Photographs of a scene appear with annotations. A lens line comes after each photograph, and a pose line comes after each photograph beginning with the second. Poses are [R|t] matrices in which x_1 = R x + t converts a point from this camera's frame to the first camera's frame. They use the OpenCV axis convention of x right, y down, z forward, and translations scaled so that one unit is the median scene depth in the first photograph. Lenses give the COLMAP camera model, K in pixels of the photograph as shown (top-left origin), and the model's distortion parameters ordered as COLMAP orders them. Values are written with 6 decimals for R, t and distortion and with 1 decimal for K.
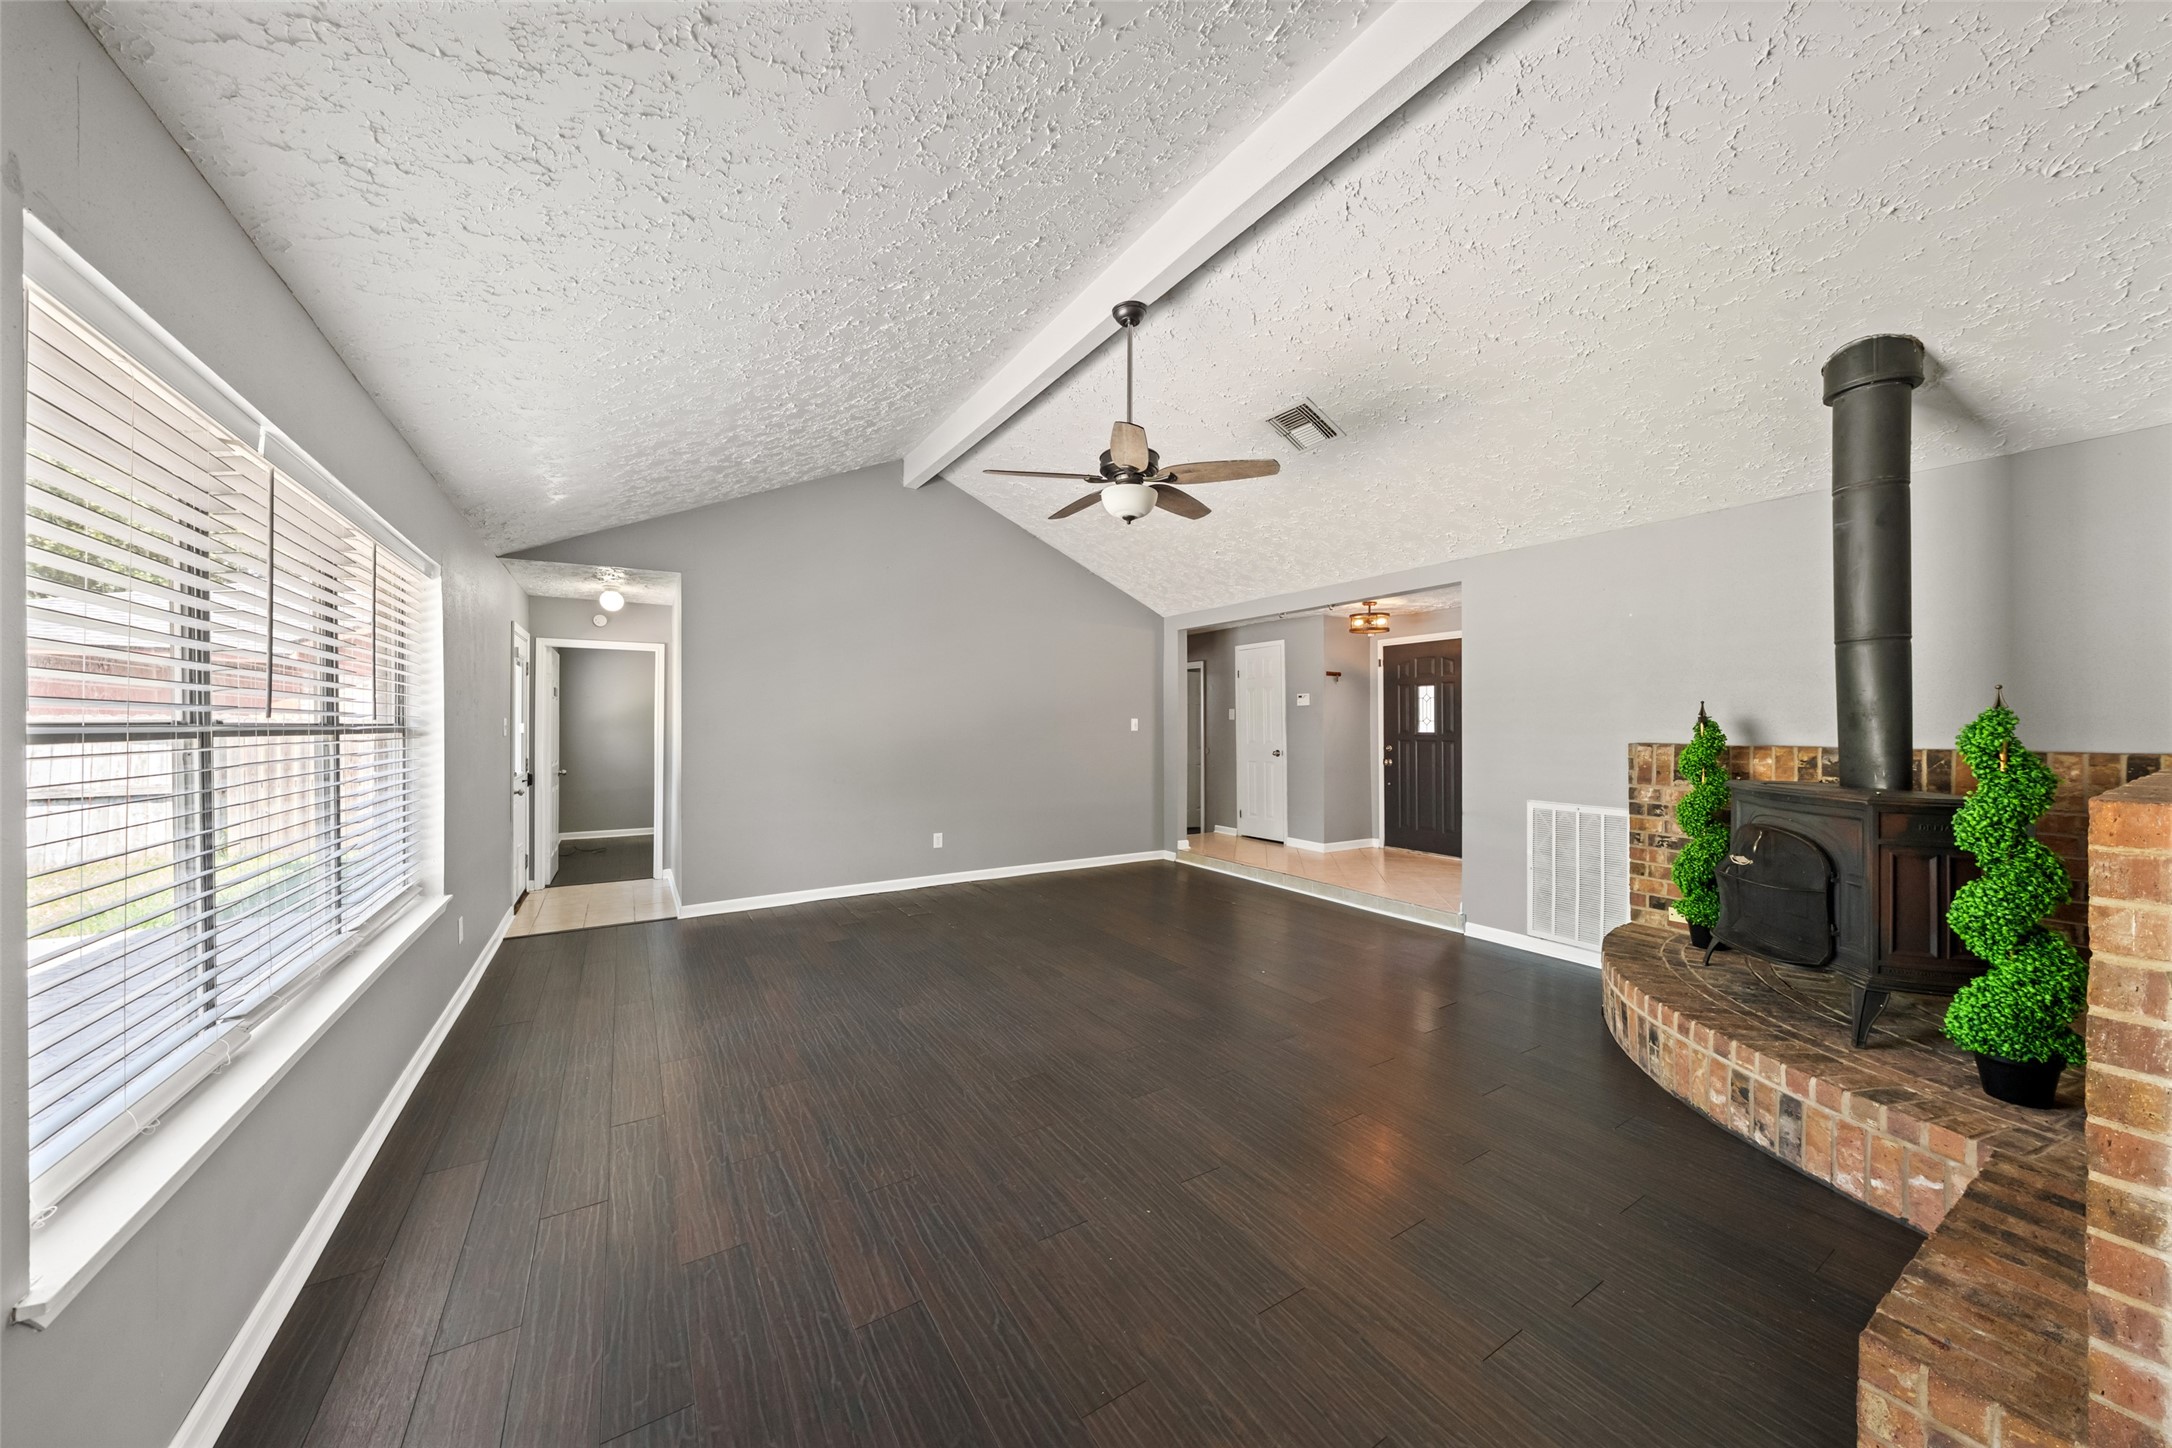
lens RADIAL K [[739.7, 0, 1082.0], [0, 739.7, 726.6], [0, 0, 1]] dist [-0.003167, 0.000465]
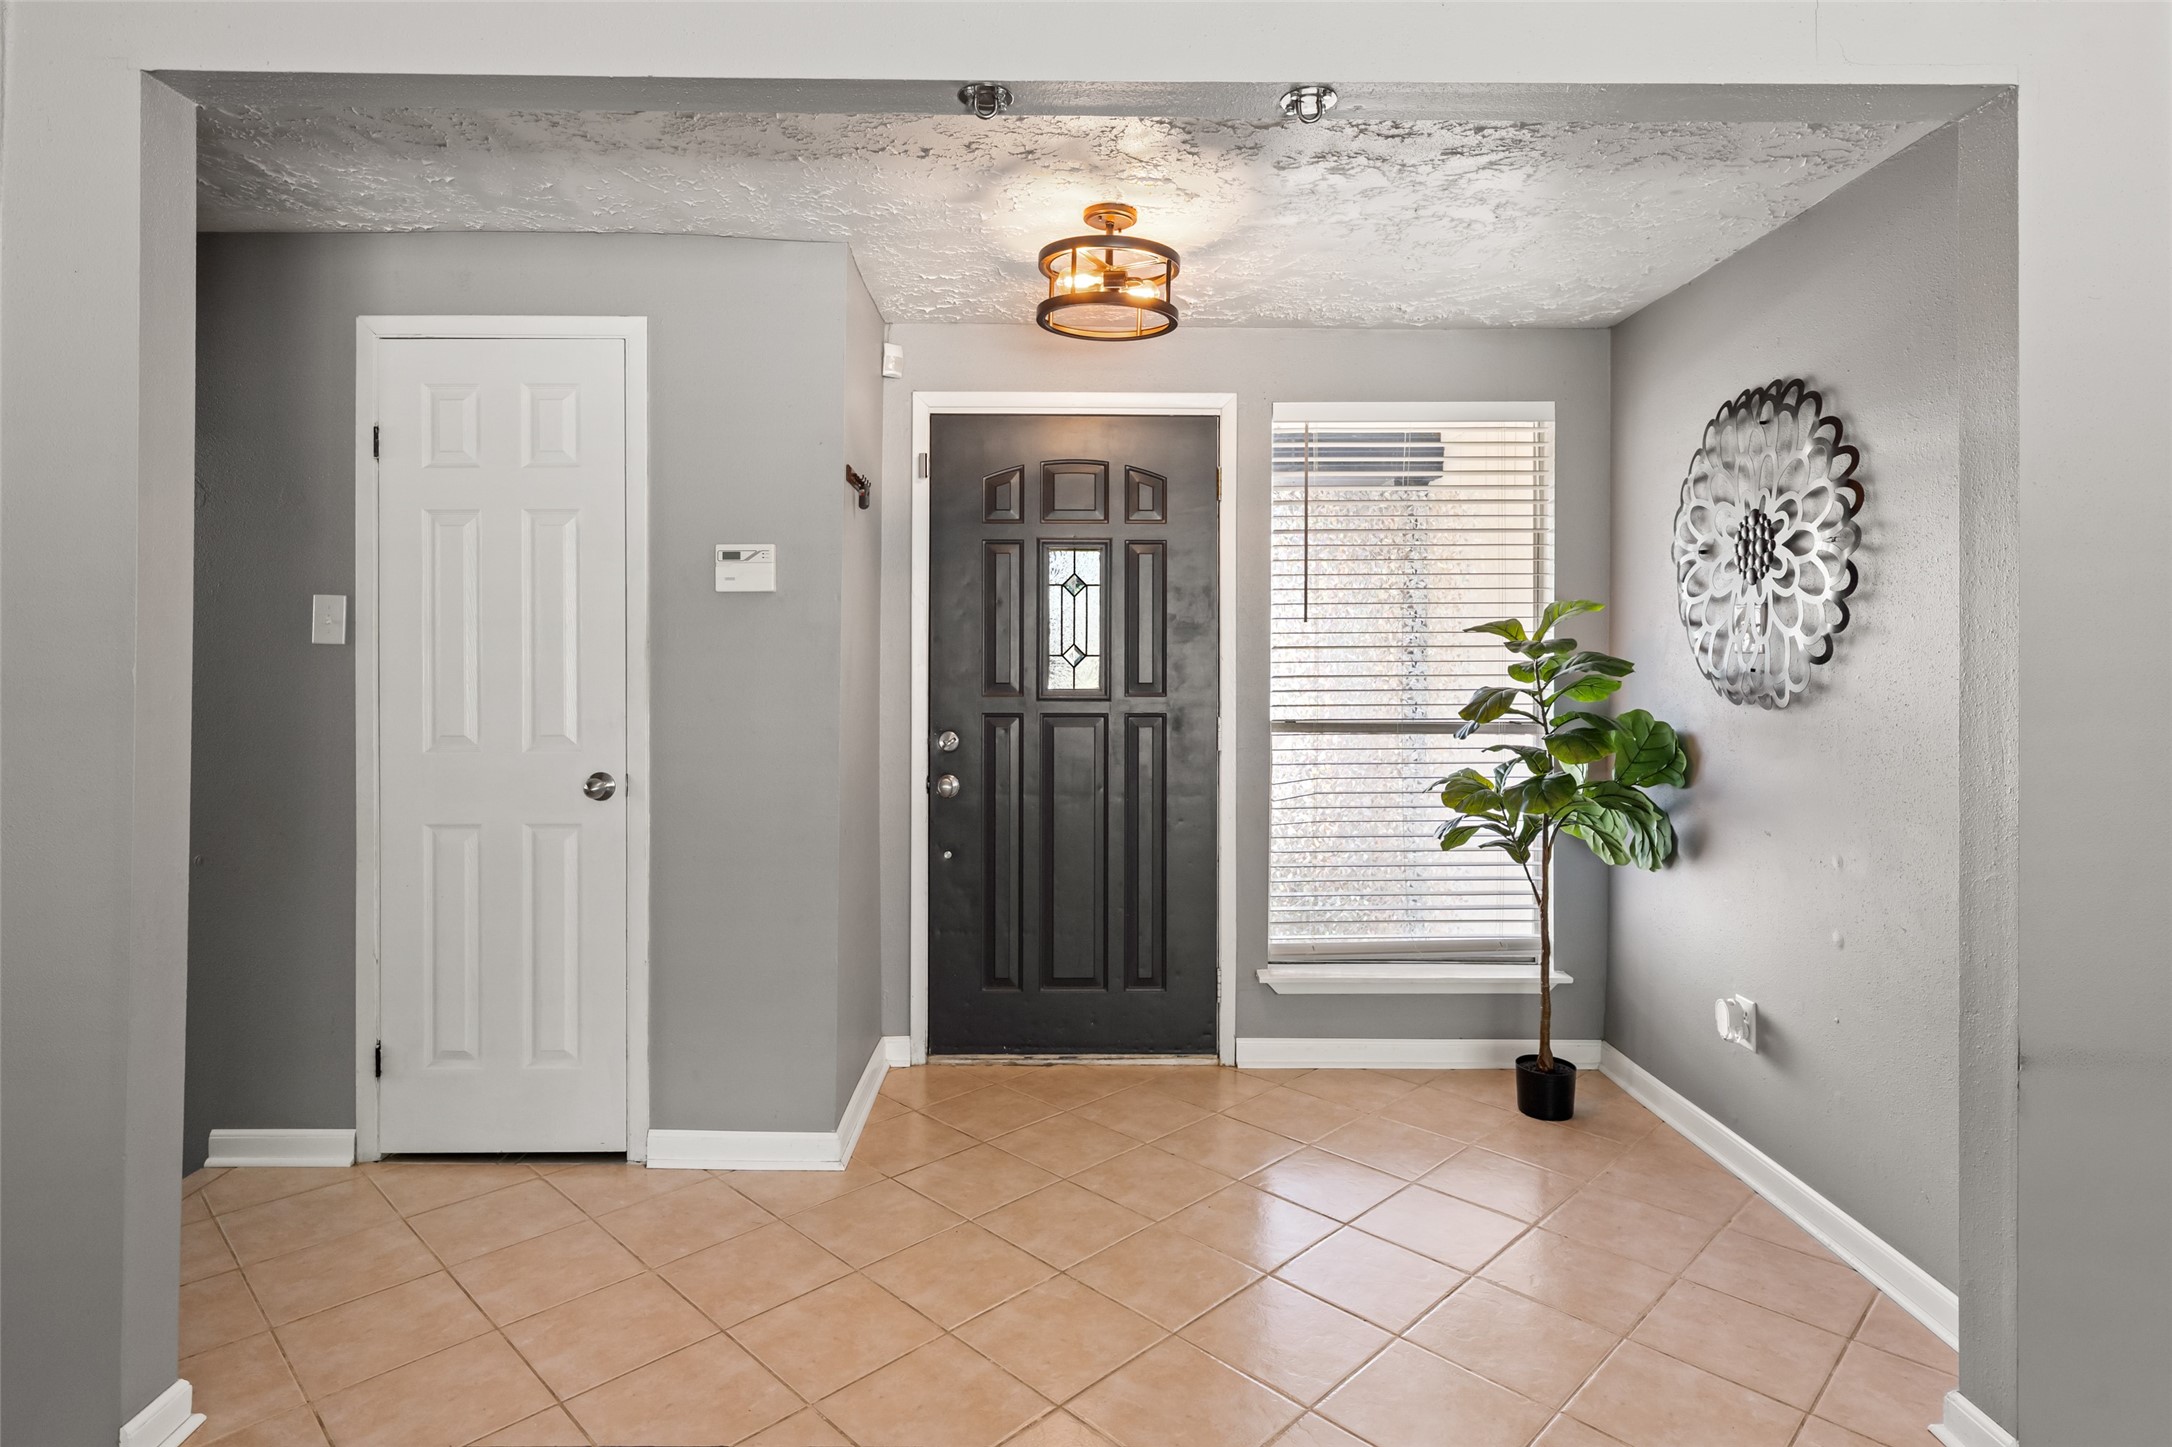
lens RADIAL K [[1160.8, 0, 1077.4], [0, 1160.8, 645.5], [0, 0, 1]] dist [0.009262, -0.000099]
pose [[0.532909, 0.007257, 0.846142, 0.031147], [-0.003248, 0.999973, -0.006530, -0.009177], [-0.846167, 0.000731, 0.532918, 0.780536]]
